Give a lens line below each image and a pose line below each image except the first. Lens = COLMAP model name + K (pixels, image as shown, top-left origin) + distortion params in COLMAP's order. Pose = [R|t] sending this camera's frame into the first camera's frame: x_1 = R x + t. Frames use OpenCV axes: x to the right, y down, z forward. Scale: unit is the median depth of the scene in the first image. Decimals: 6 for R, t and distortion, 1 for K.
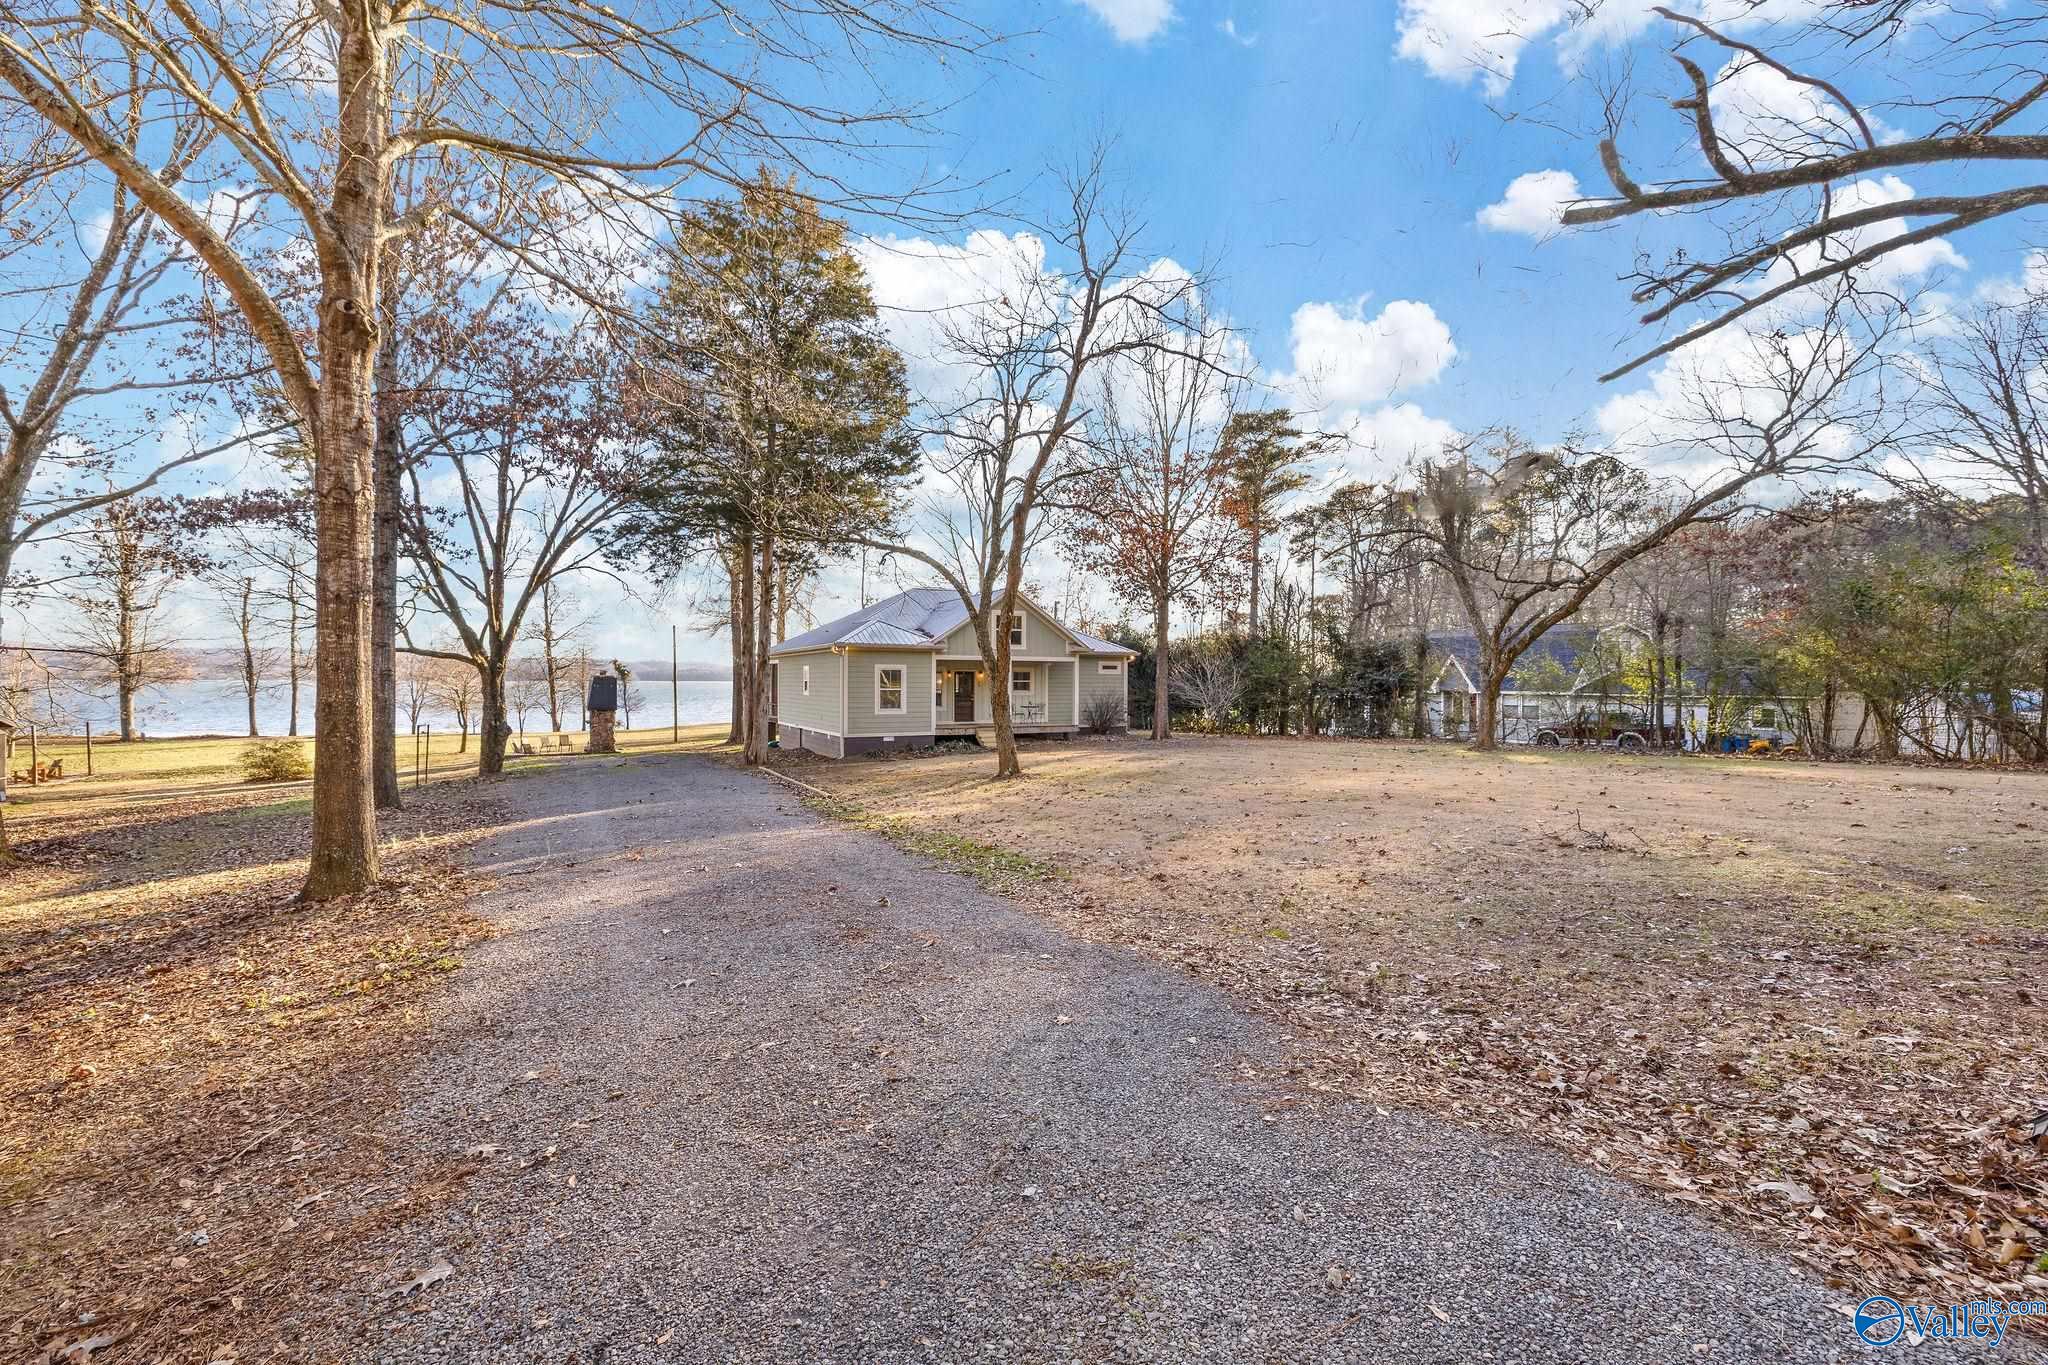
lens RADIAL K [[869.4, 0, 1028.1], [0, 869.4, 689.3], [0, 0, 1]] dist [0.003715, 0.000315]
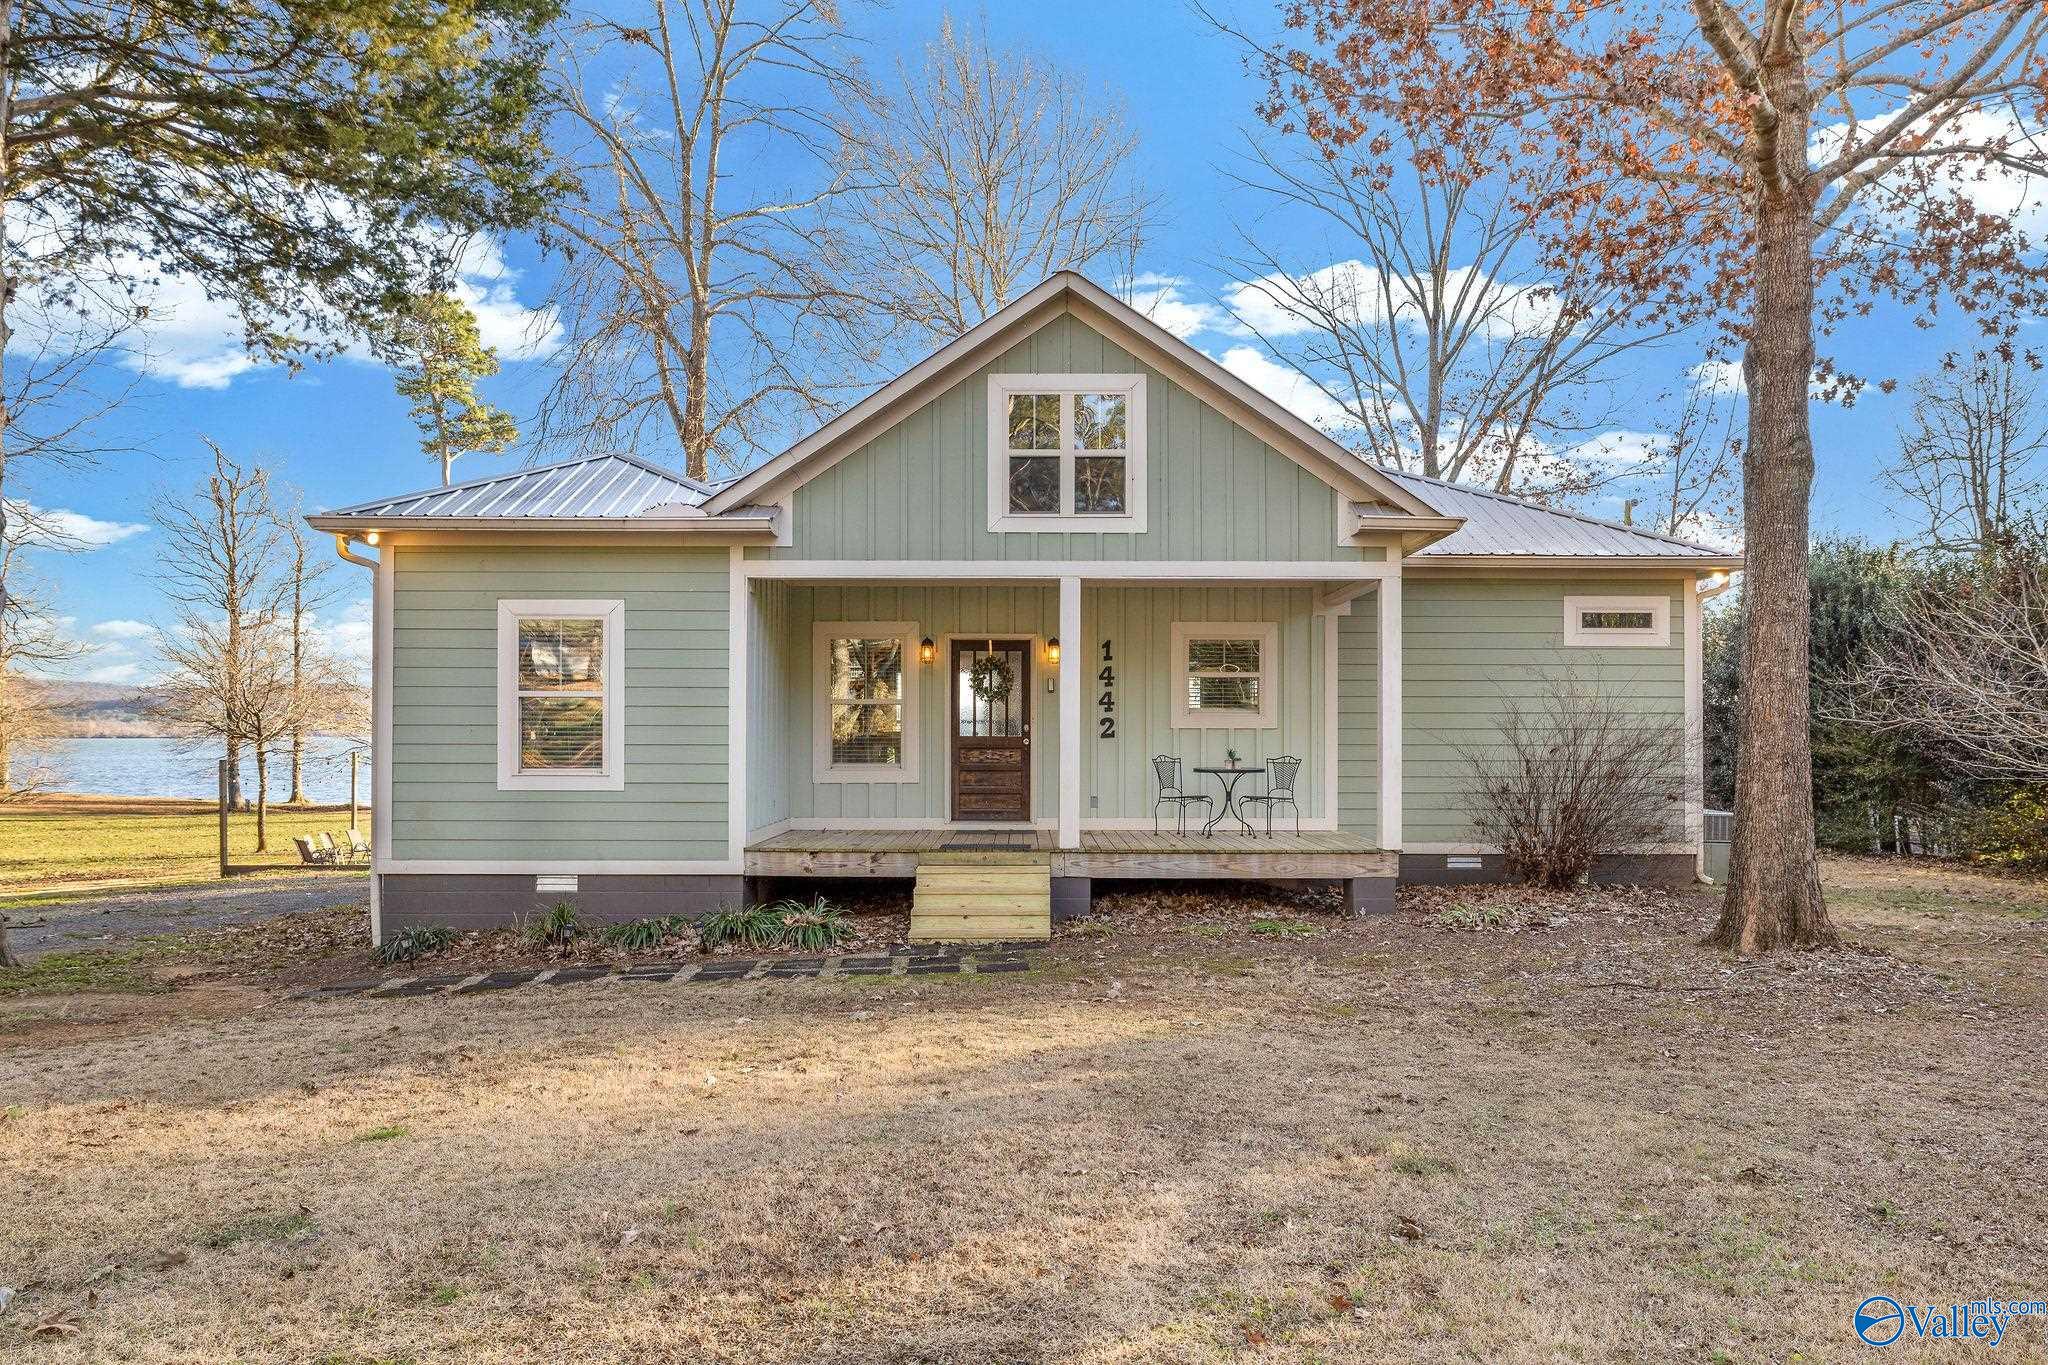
lens RADIAL K [[1370.9, 0, 1030.1], [0, 1370.9, 723.3], [0, 0, 1]] dist [-0.002727, -0.004480]
pose [[0.883548, -0.005763, -0.468306, 0.160609], [-0.003466, 0.999816, -0.018844, 0.016063], [0.468328, 0.018273, 0.883366, 0.705882]]
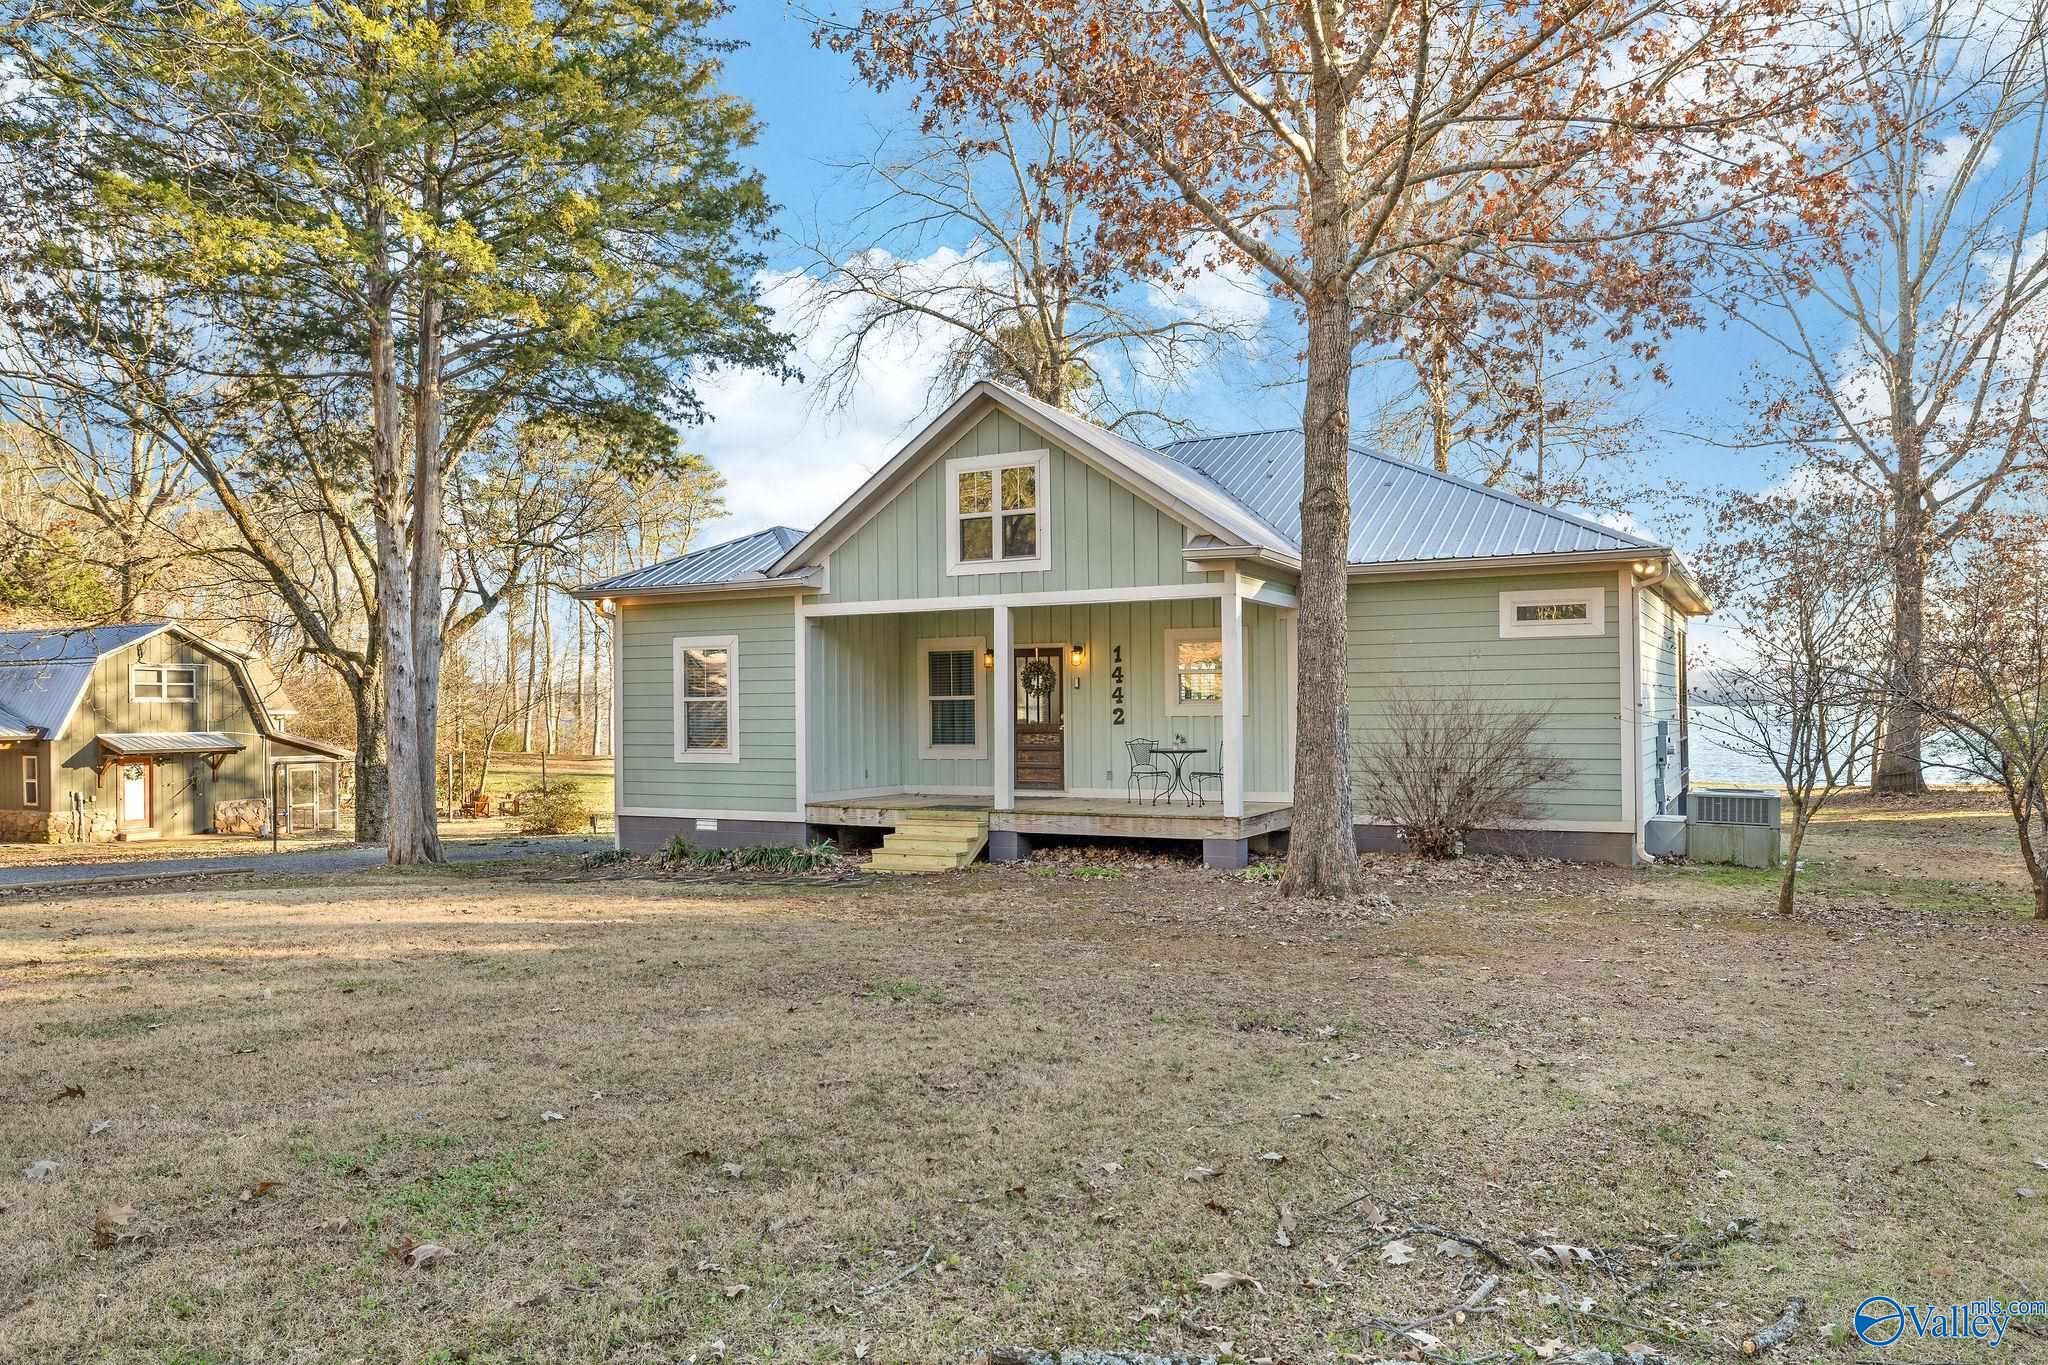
lens RADIAL K [[1427.8, 0, 1024.0], [0, 1427.8, 682.5], [0, 0, 1]] dist [0.032265, 0.000310]
pose [[0.549875, -0.022842, -0.834934, 0.465330], [0.002656, 0.999669, -0.025599, 0.009446], [0.835243, 0.011859, 0.549754, 0.768395]]
